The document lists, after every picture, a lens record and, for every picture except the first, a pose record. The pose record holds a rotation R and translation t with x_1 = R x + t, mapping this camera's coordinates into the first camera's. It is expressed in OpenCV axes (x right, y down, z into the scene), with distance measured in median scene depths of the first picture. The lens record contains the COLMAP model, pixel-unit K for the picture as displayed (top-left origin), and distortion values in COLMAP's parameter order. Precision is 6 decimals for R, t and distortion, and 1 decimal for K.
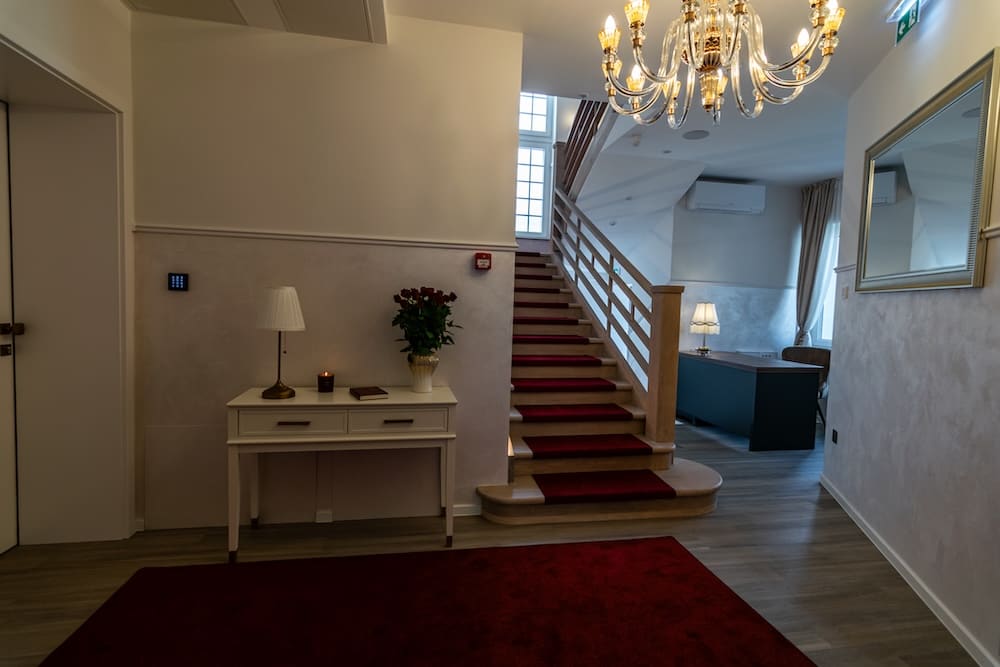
lens RADIAL K [[480.7, 0, 506.5], [0, 480.7, 329.6], [0, 0, 1]] dist [0.003764, 0.002402]
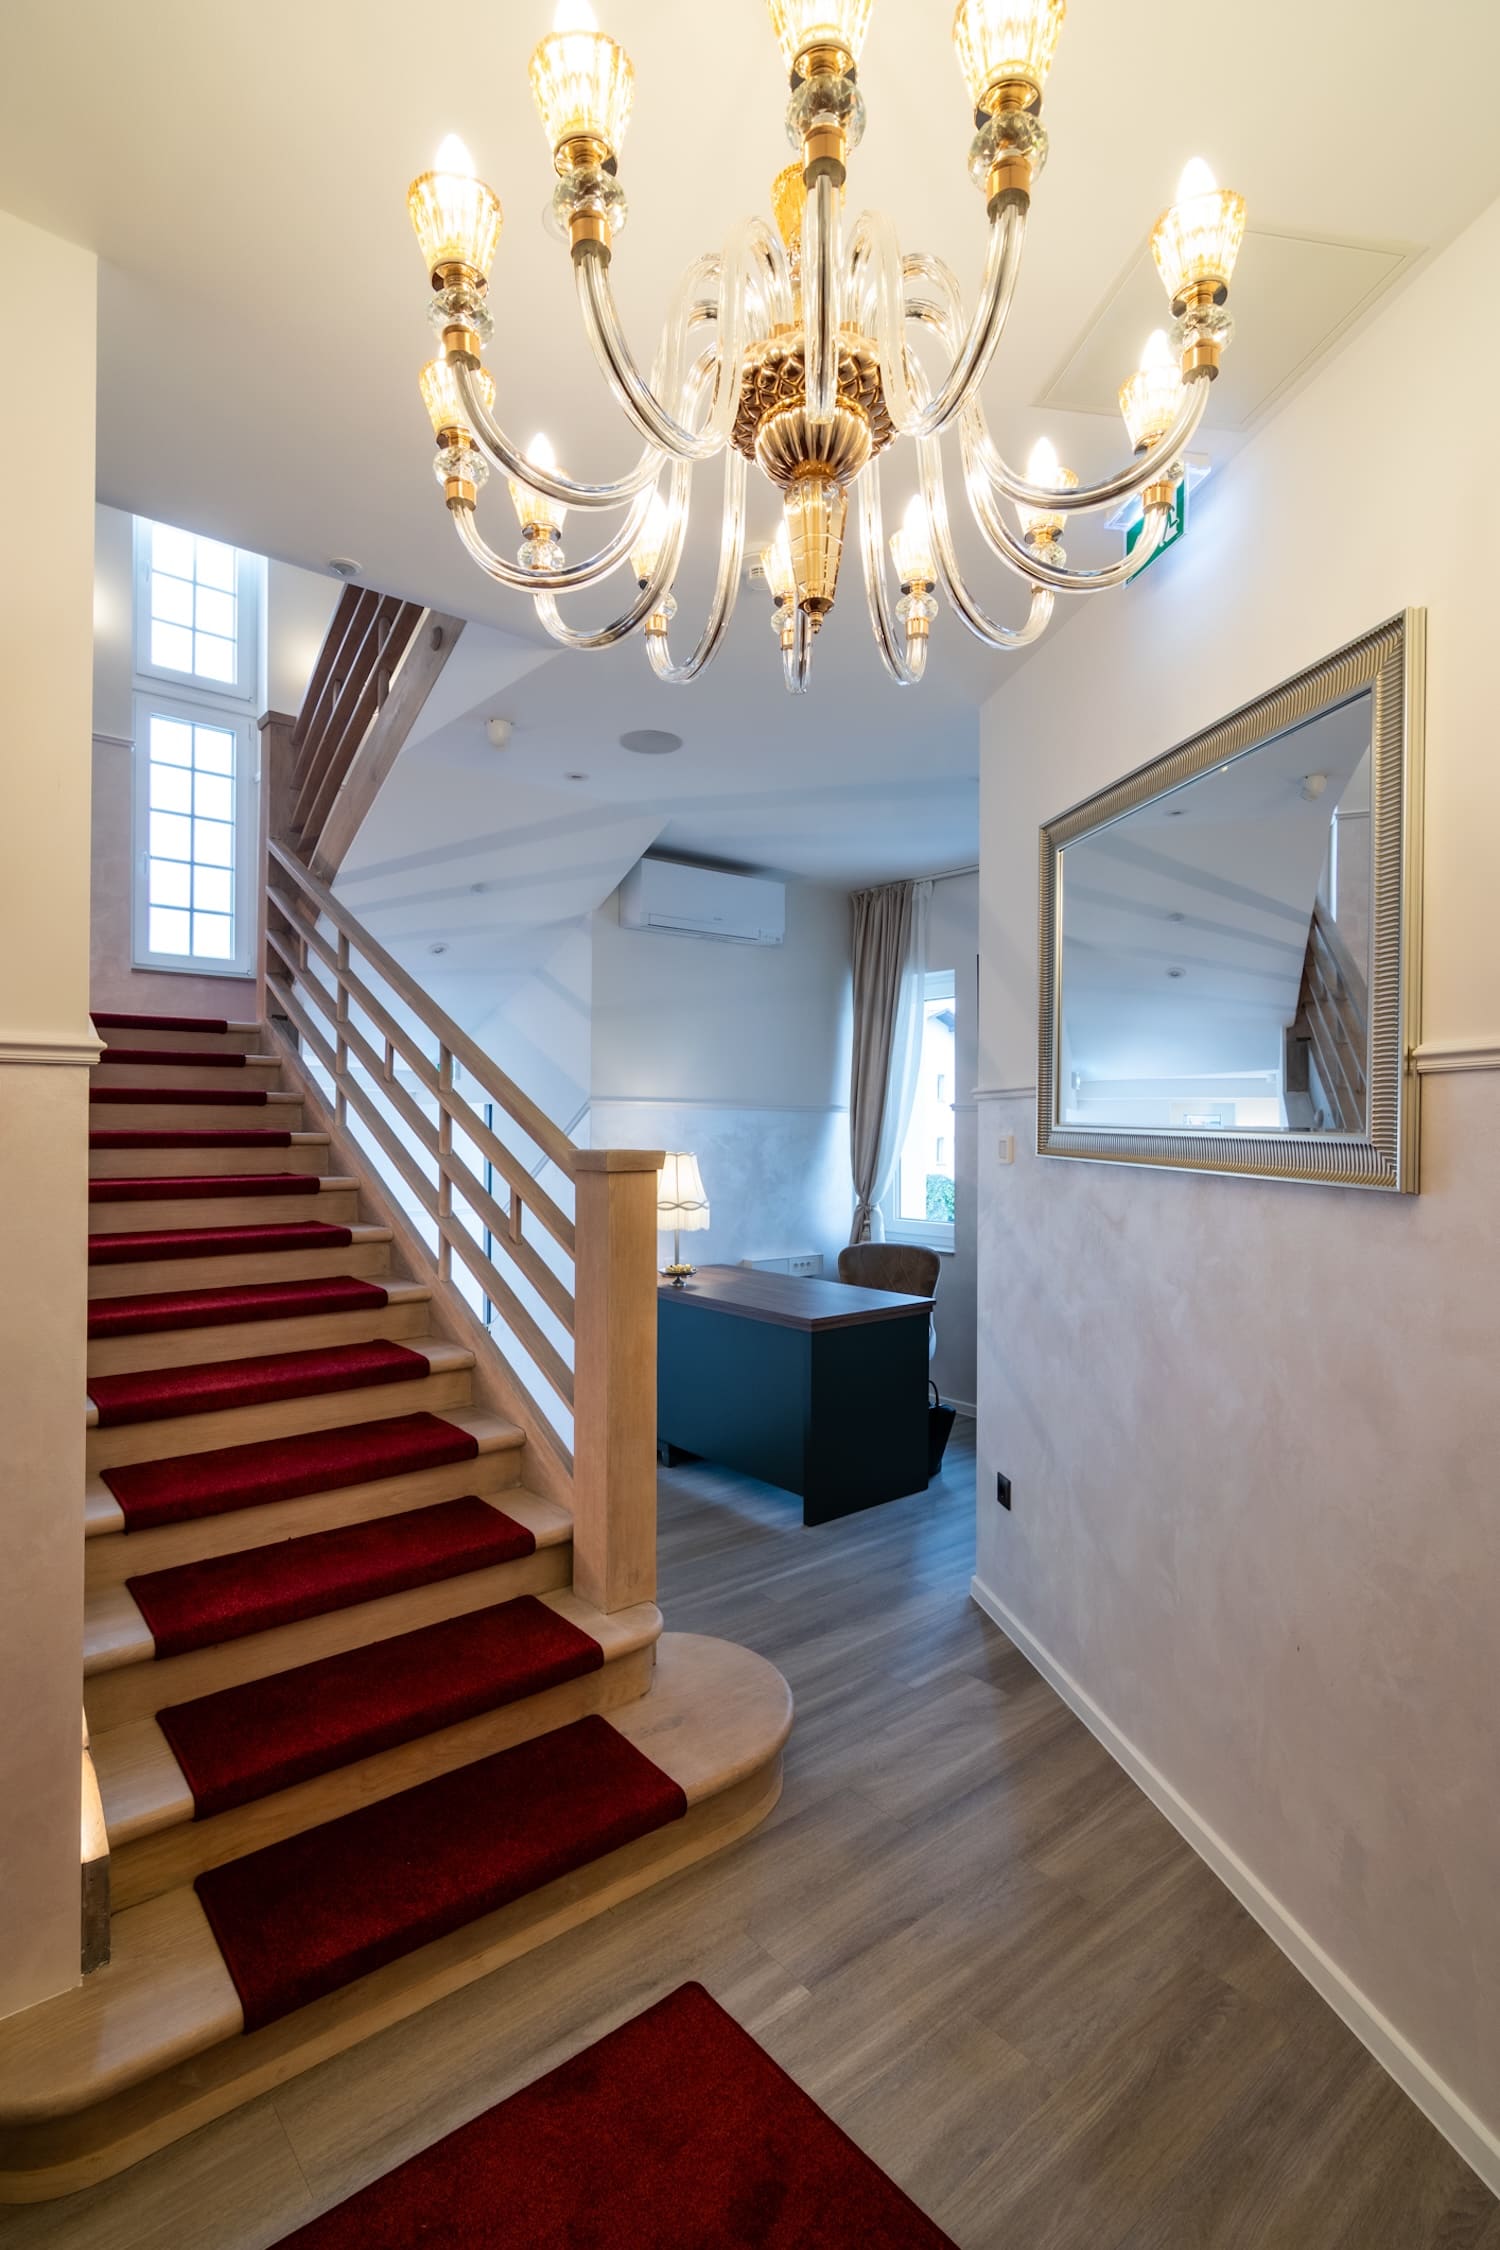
lens RADIAL K [[1081.6, 0, 750.0], [0, 1081.6, 1125.0], [0, 0, 1]] dist [0.003764, 0.002402]
pose [[0.875464, -0.026323, 0.482566, 0.029924], [0.048034, 0.998311, -0.032685, -0.058952], [-0.480890, 0.051794, 0.875250, 0.200110]]
